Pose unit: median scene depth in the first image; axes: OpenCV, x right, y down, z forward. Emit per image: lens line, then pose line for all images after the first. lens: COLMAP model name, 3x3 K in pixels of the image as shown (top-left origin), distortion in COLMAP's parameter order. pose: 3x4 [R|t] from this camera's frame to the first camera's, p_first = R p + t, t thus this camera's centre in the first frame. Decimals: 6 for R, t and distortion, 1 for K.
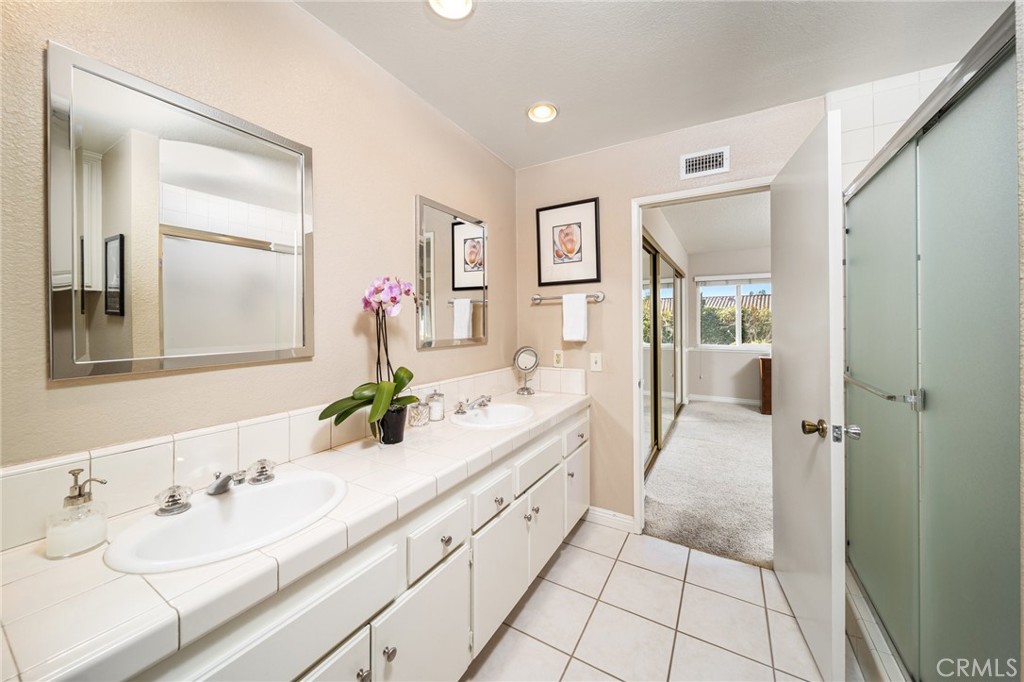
lens RADIAL K [[366.0, 0, 490.4], [0, 366.0, 327.0], [0, 0, 1]] dist [-0.001303, -0.000054]
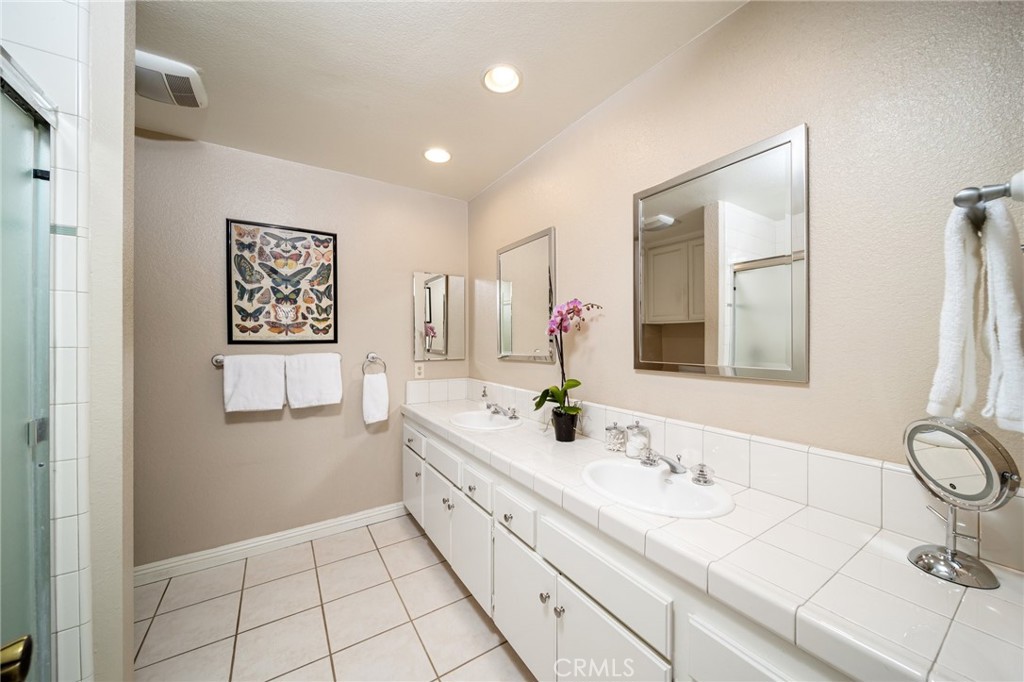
lens RADIAL K [[366.0, 0, 513.0], [0, 366.0, 340.2], [0, 0, 1]] dist [-0.001303, -0.000054]
pose [[-0.420664, 0.001718, -0.907215, 0.840079], [-0.002776, 0.999991, 0.003181, -0.012919], [0.907212, 0.003857, -0.420655, 1.293863]]
